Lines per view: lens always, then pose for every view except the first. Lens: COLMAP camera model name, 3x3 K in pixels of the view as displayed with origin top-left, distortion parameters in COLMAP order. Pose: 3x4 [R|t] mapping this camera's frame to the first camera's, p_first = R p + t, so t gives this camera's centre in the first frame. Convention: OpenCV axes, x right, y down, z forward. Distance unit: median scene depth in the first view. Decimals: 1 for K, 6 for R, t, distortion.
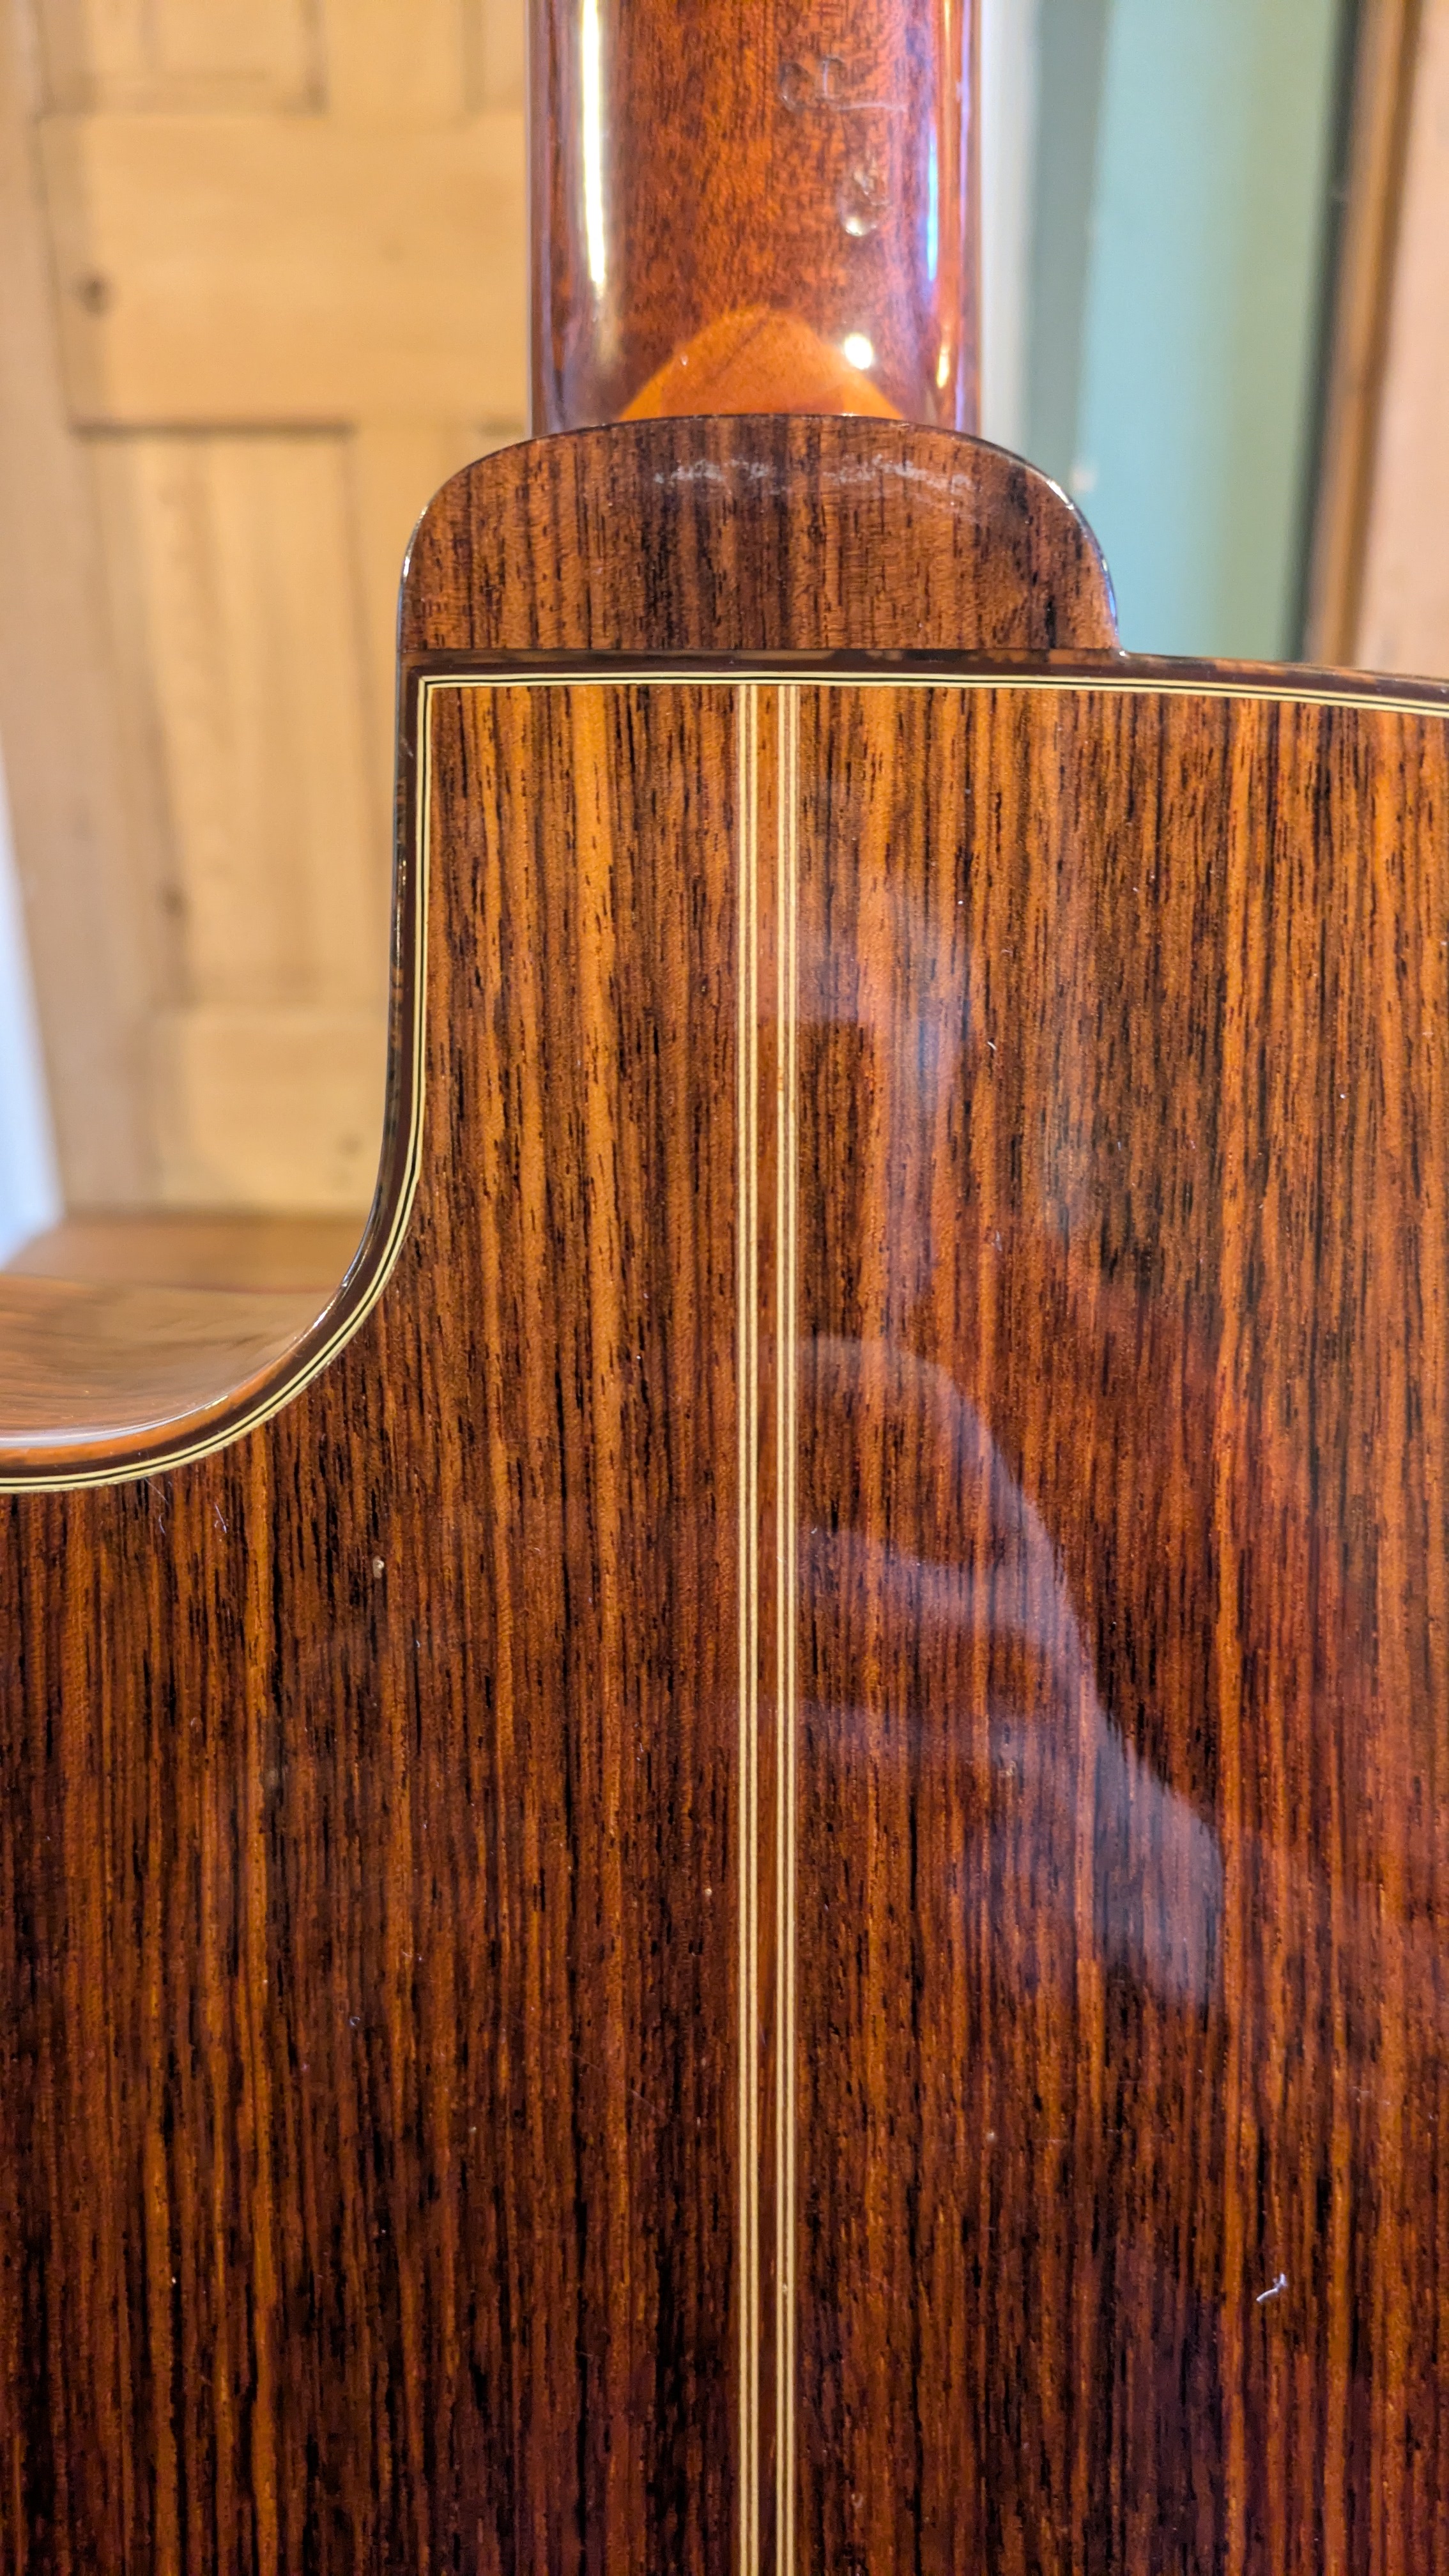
lens RADIAL K [[1996.1, 0, 756.9], [0, 1996.1, 1277.2], [0, 0, 1]] dist [0.058801, -0.050048]
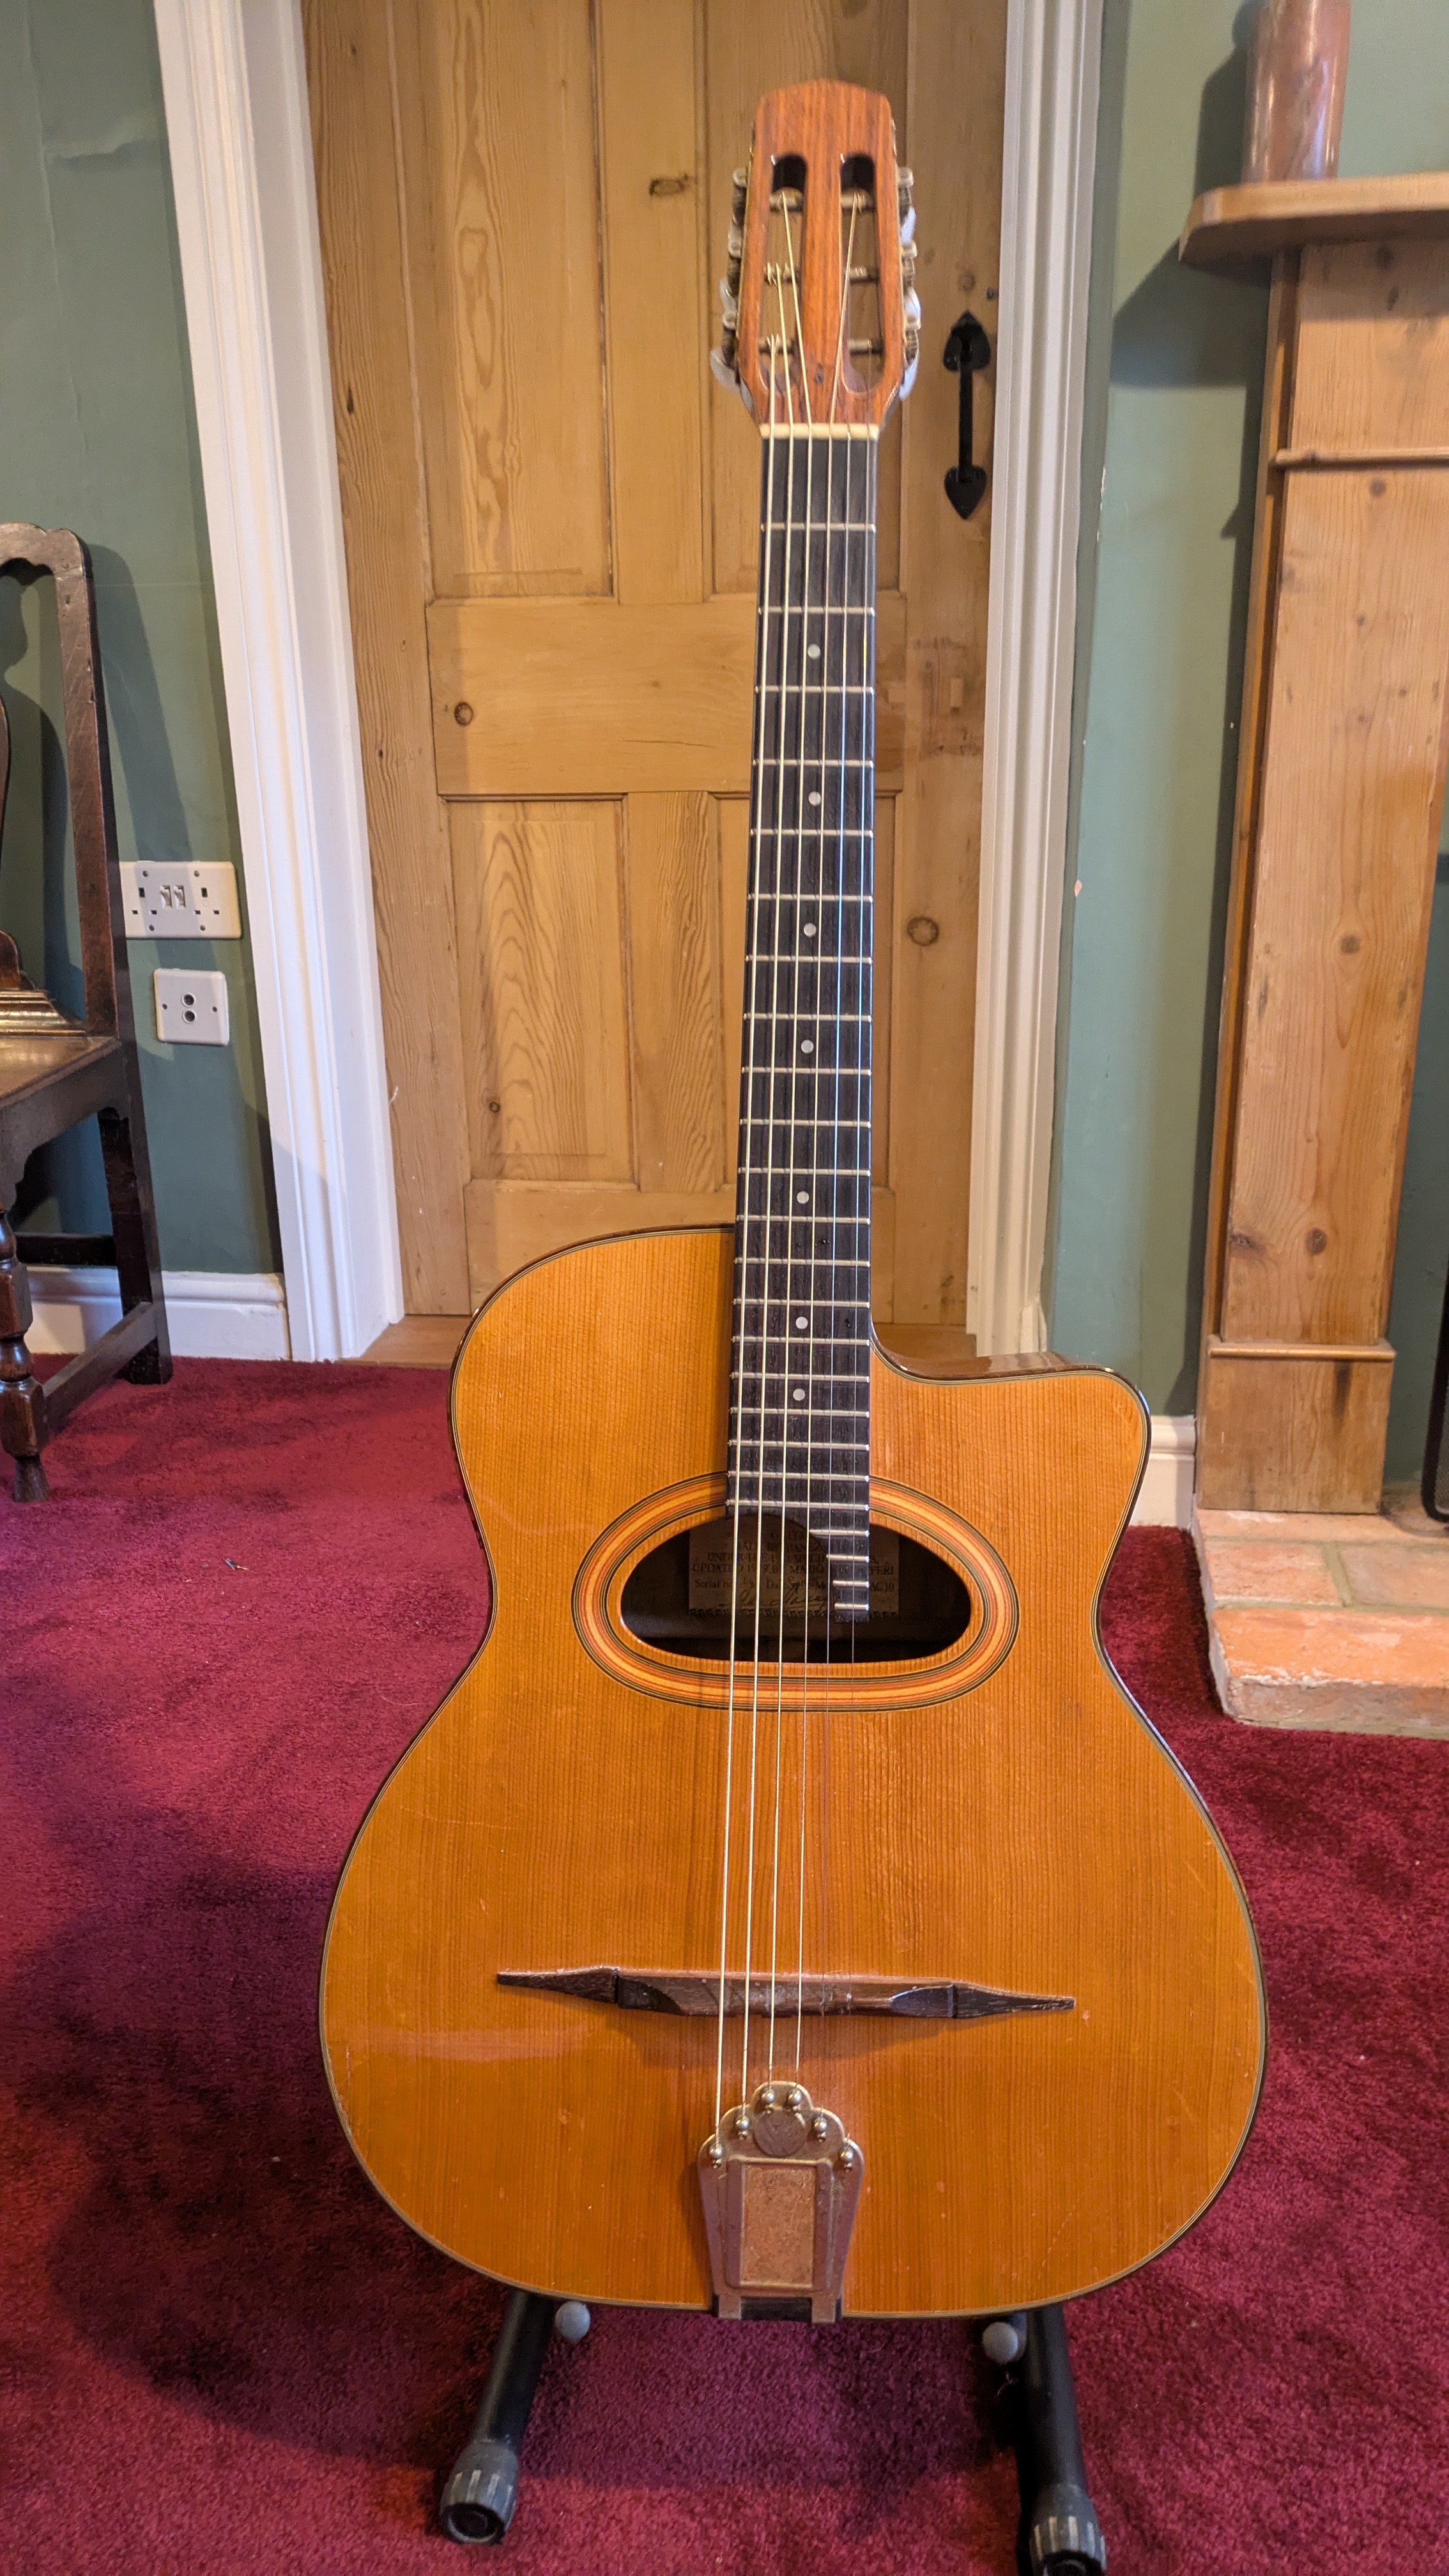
lens RADIAL K [[1996.1, 0, 665.9], [0, 1996.1, 1289.9], [0, 0, 1]] dist [0.058801, -0.050048]
pose [[0.989631, 0.020970, -0.142097, 0.411064], [-0.027774, 0.998552, -0.046068, 0.073115], [0.140925, 0.049537, 0.988780, -4.009866]]
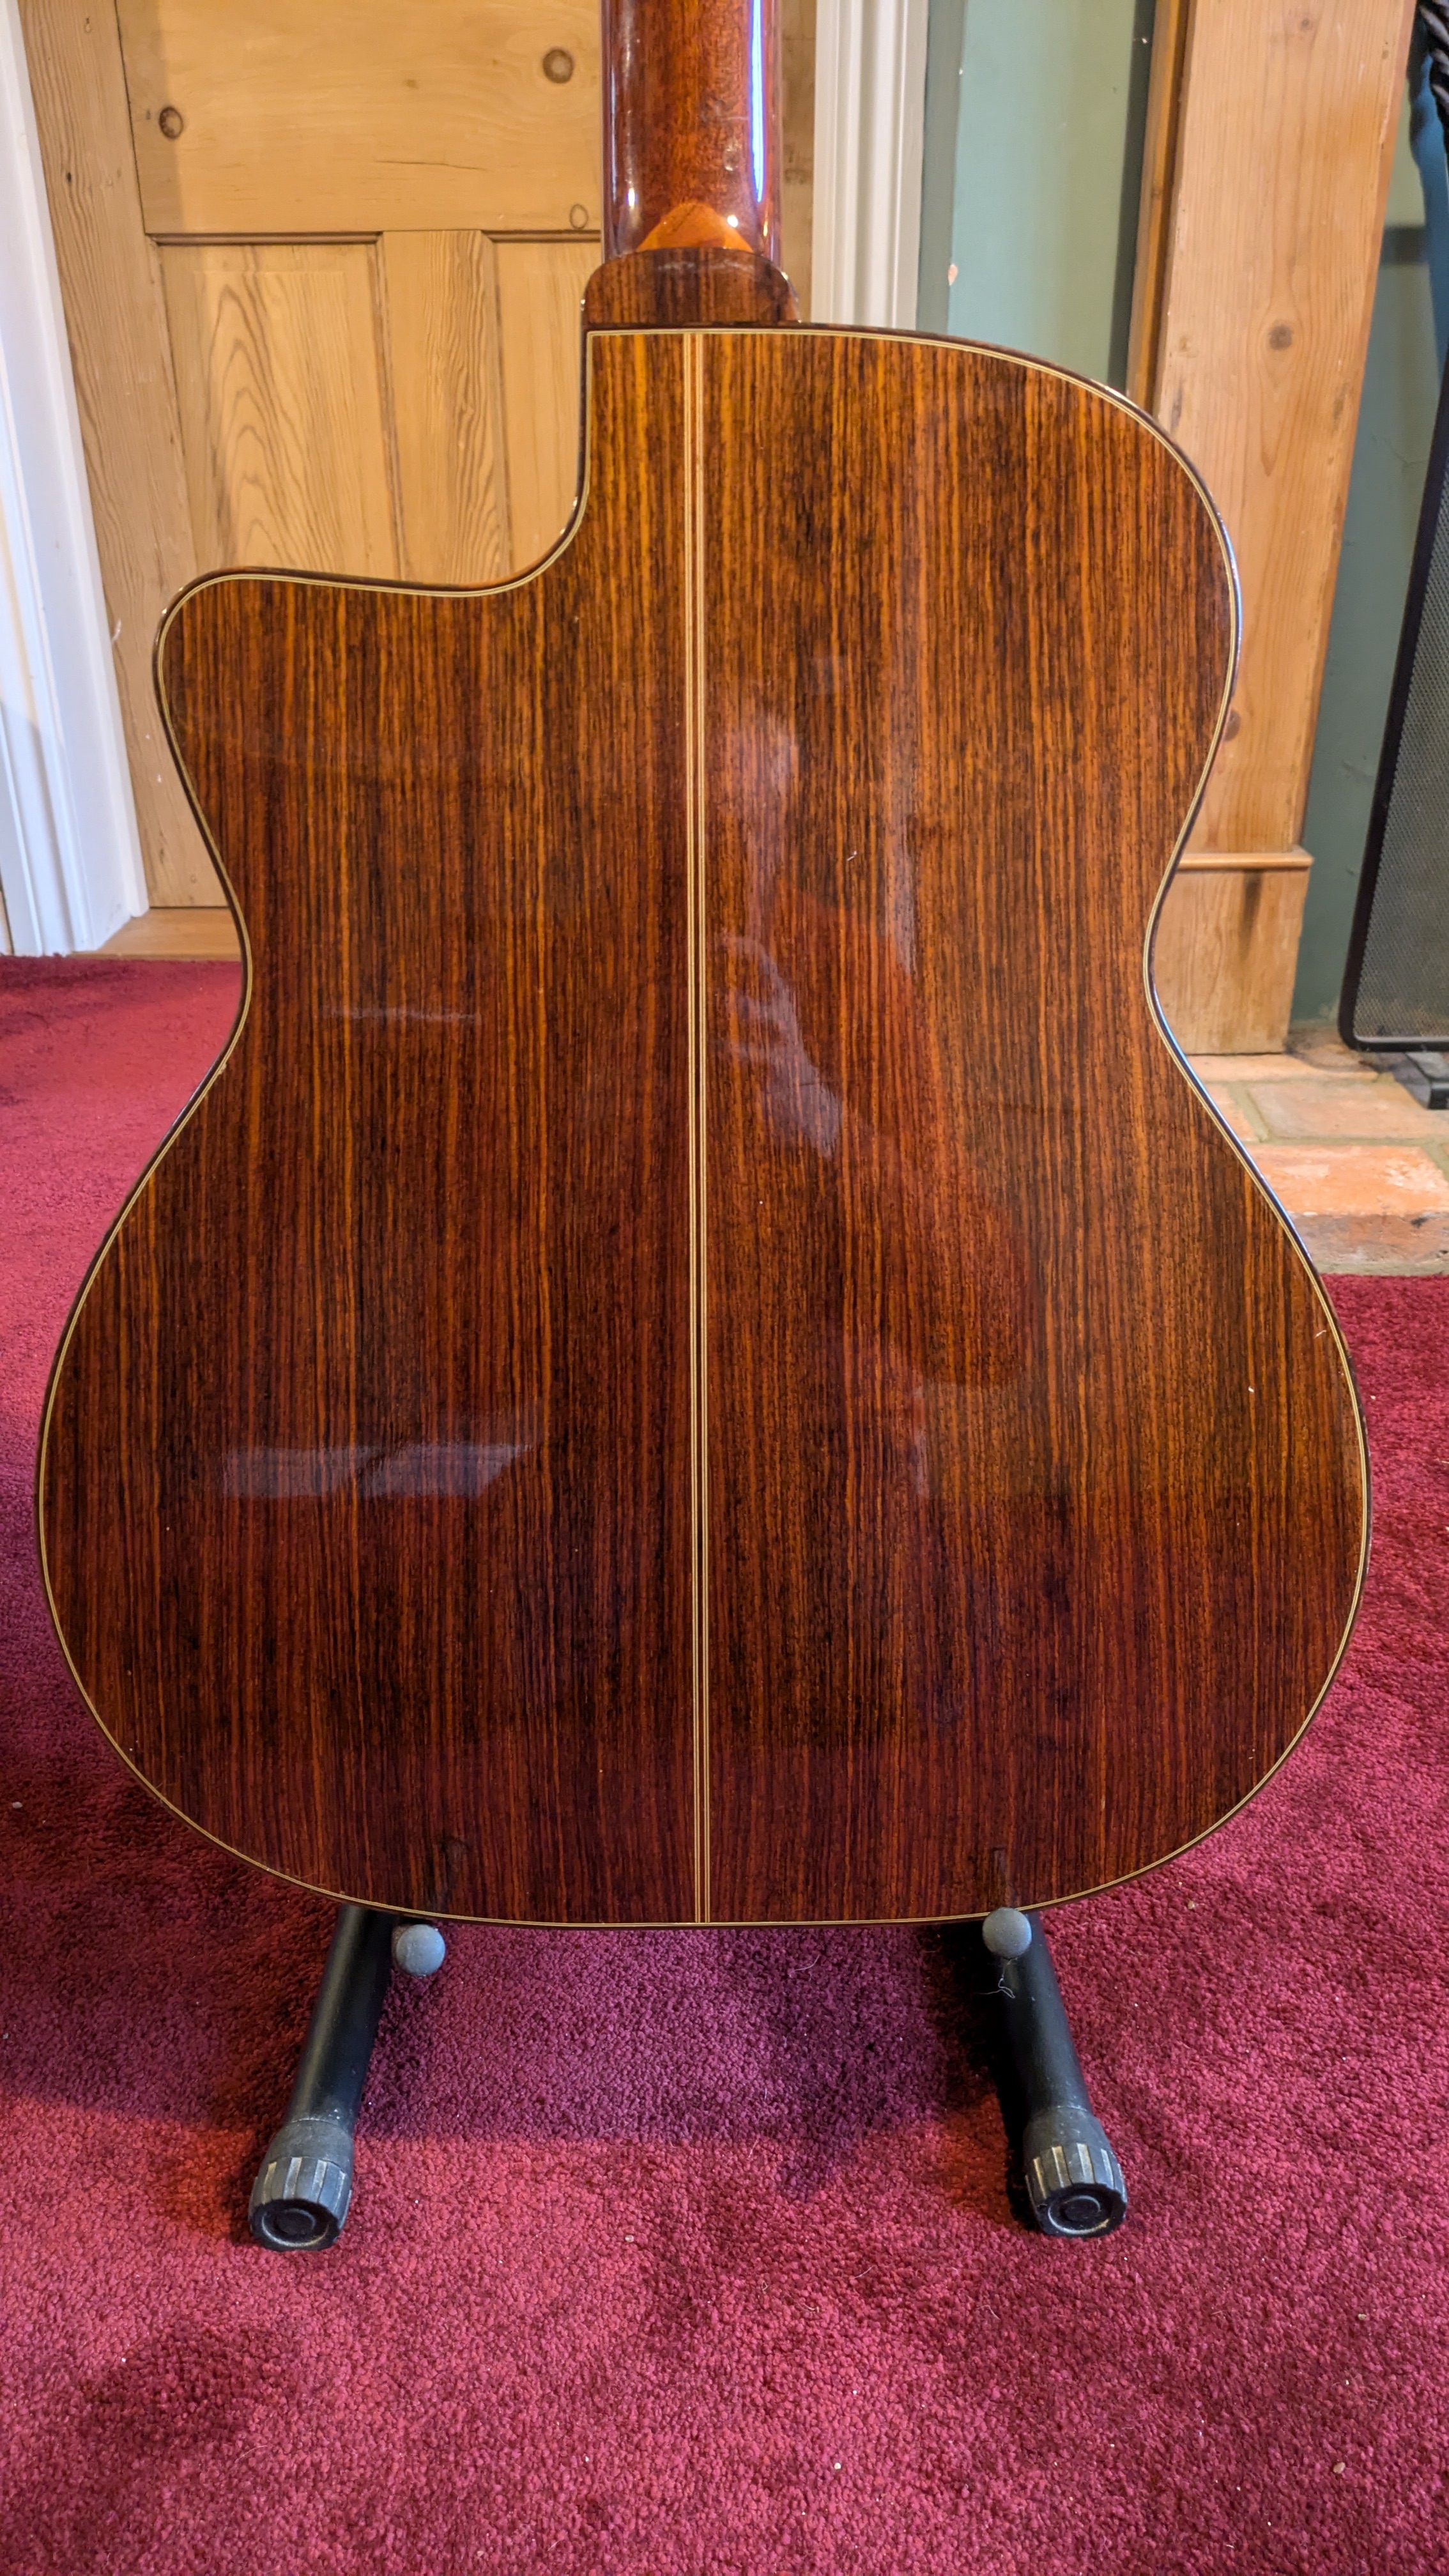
lens RADIAL K [[1996.1, 0, 676.8], [0, 1996.1, 1281.0], [0, 0, 1]] dist [0.058801, -0.050048]
pose [[0.999621, -0.003167, -0.027346, 0.062319], [0.005486, 0.996354, 0.085138, 0.939423], [0.026976, -0.085256, 0.995994, -2.349711]]
